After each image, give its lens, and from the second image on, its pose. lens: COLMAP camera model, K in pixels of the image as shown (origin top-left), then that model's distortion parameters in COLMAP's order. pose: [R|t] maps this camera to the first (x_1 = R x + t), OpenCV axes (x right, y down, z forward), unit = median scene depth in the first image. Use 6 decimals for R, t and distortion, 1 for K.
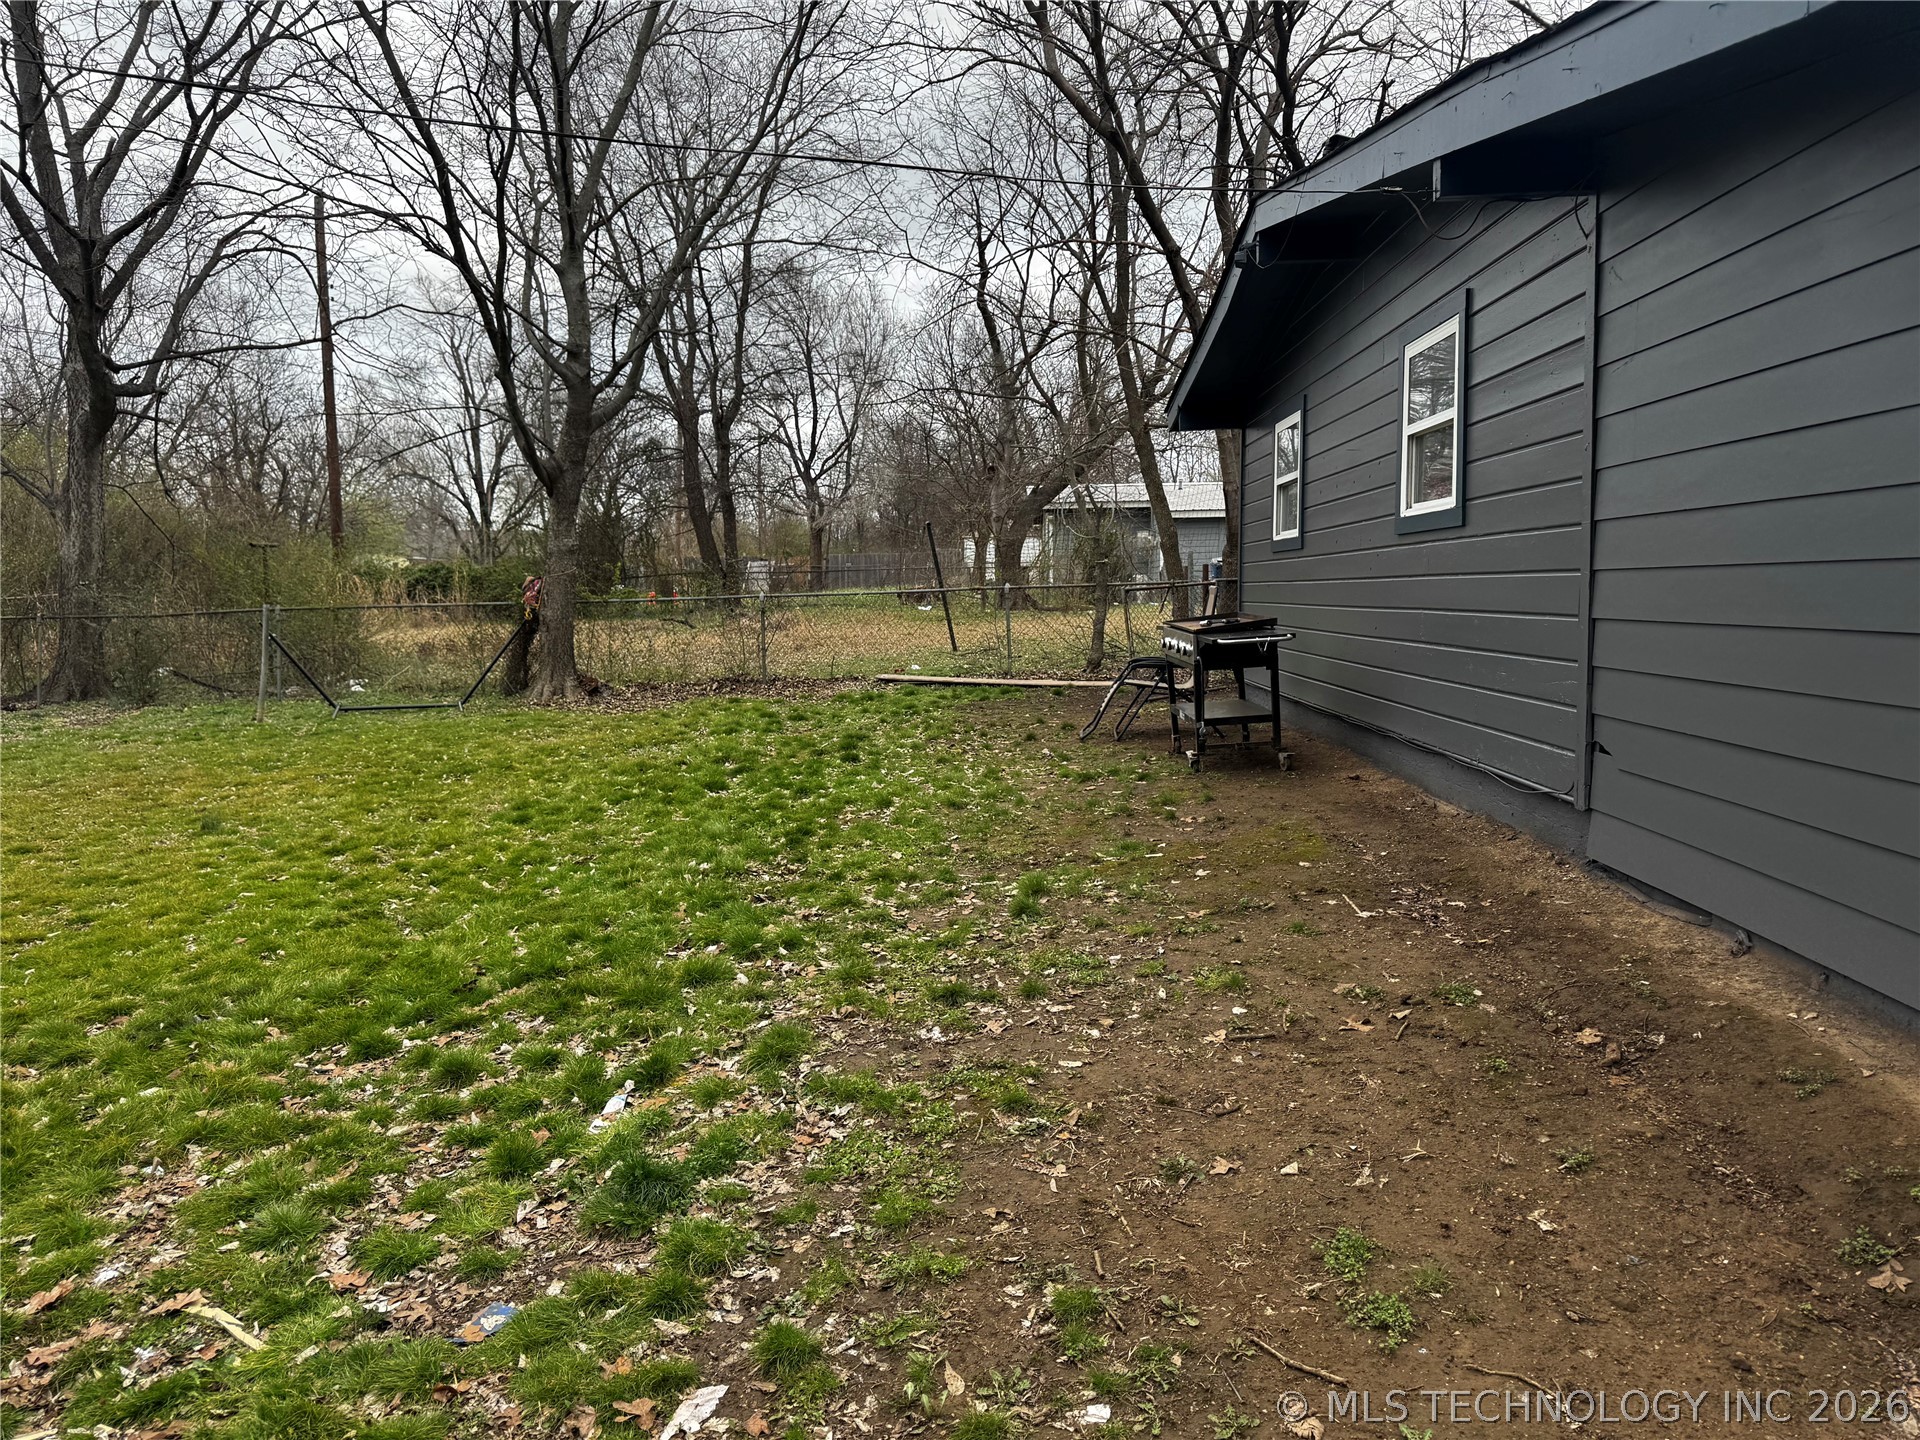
lens RADIAL K [[1348.1, 0, 974.4], [0, 1348.1, 718.5], [0, 0, 1]] dist [-0.014076, 0.002134]
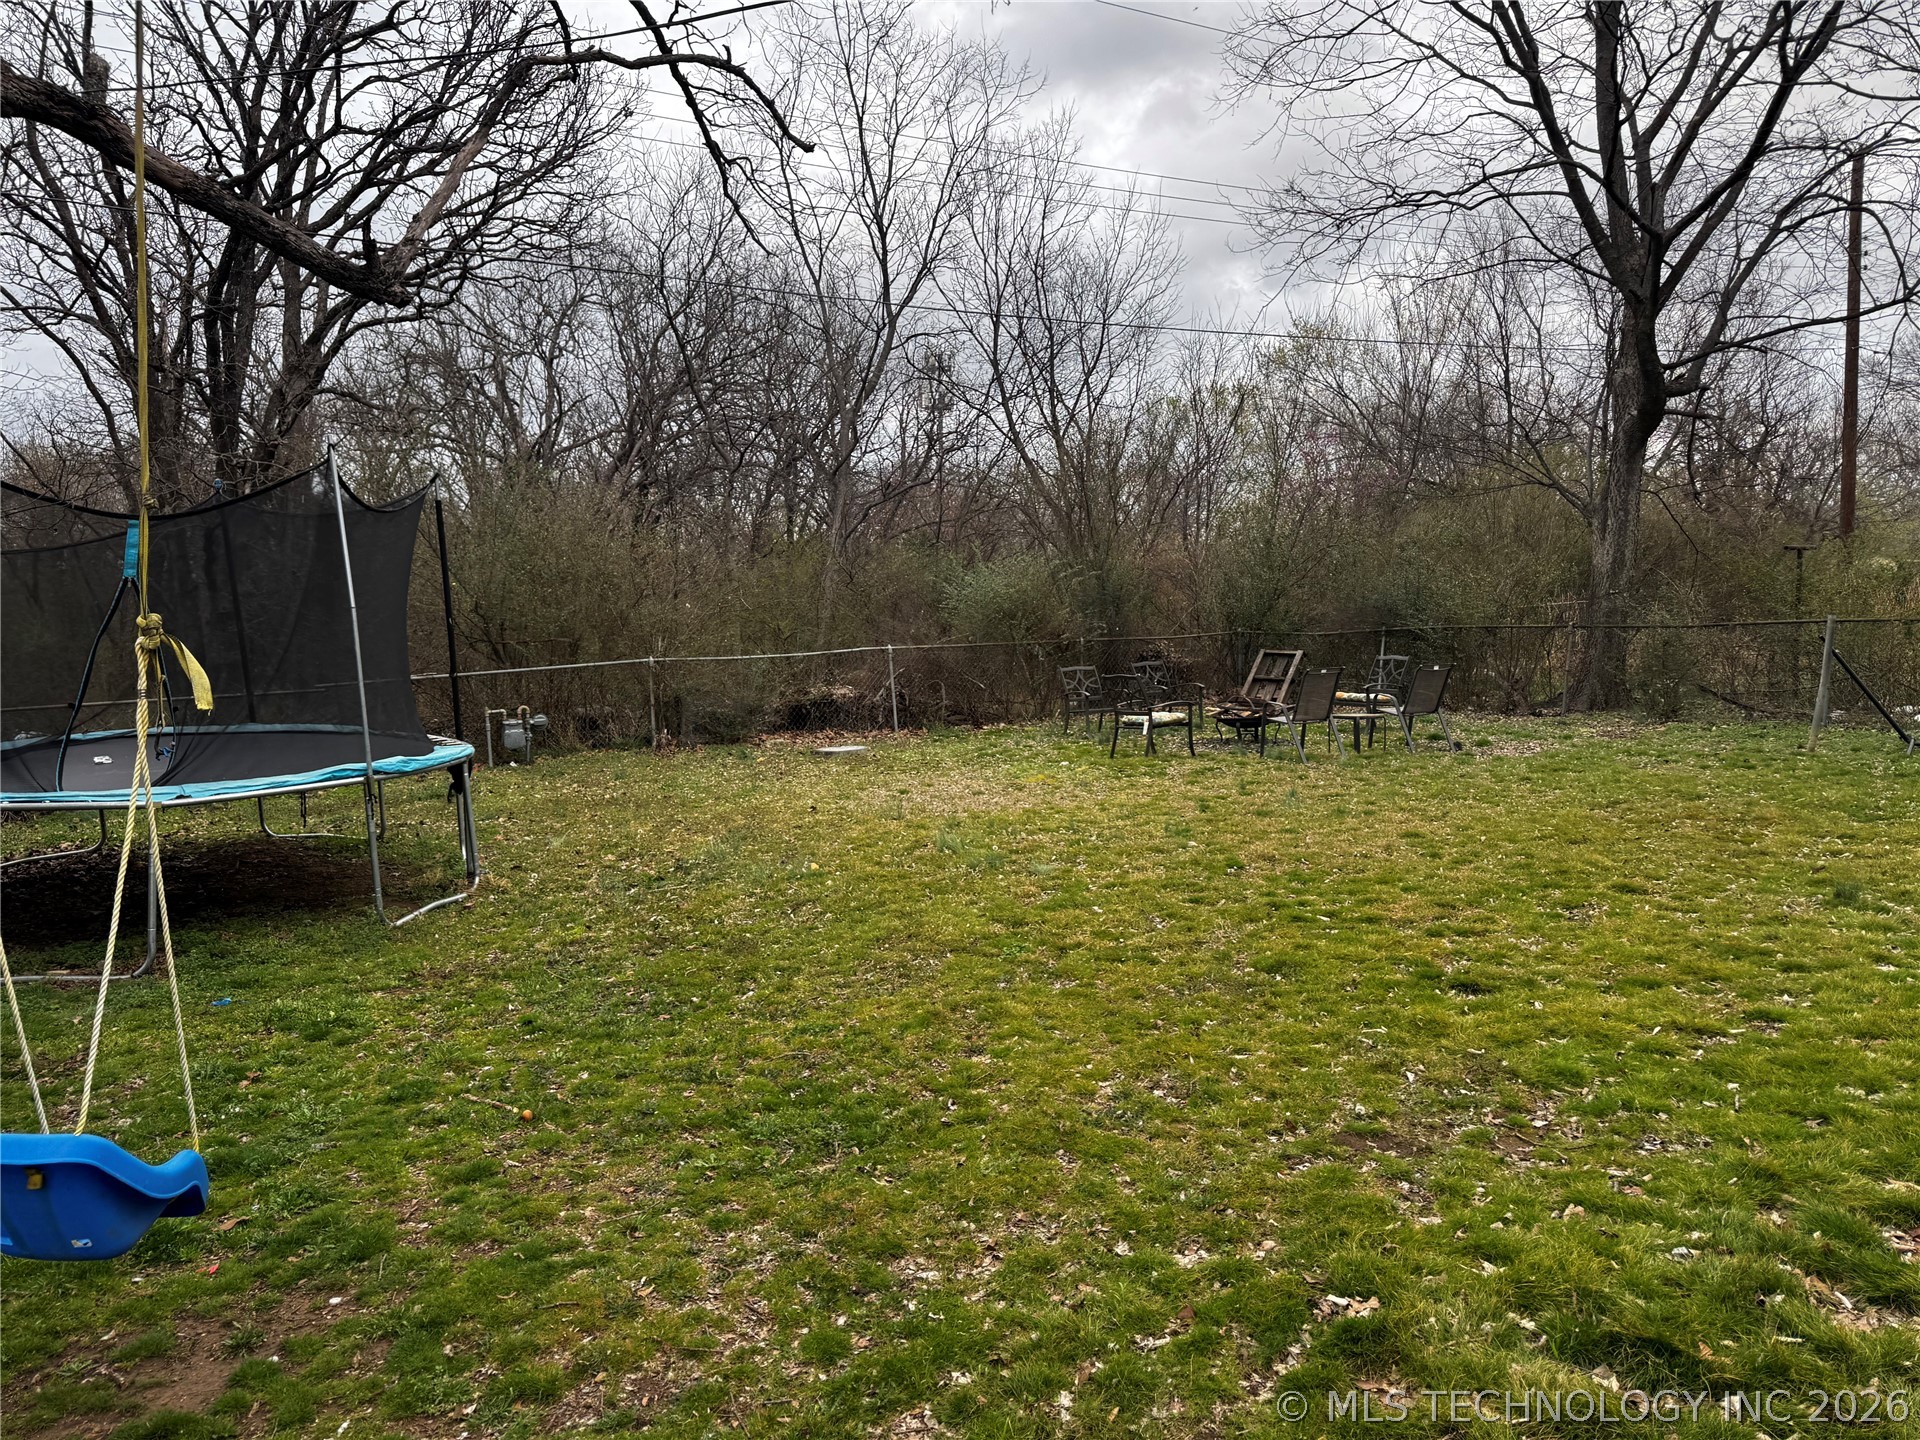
lens RADIAL K [[1348.1, 0, 957.1], [0, 1348.1, 723.0], [0, 0, 1]] dist [-0.014076, 0.002134]
pose [[0.549307, 0.072114, -0.832503, -0.099046], [-0.073800, 0.996563, 0.037630, -0.006304], [0.832355, 0.040768, 0.552741, 0.055270]]
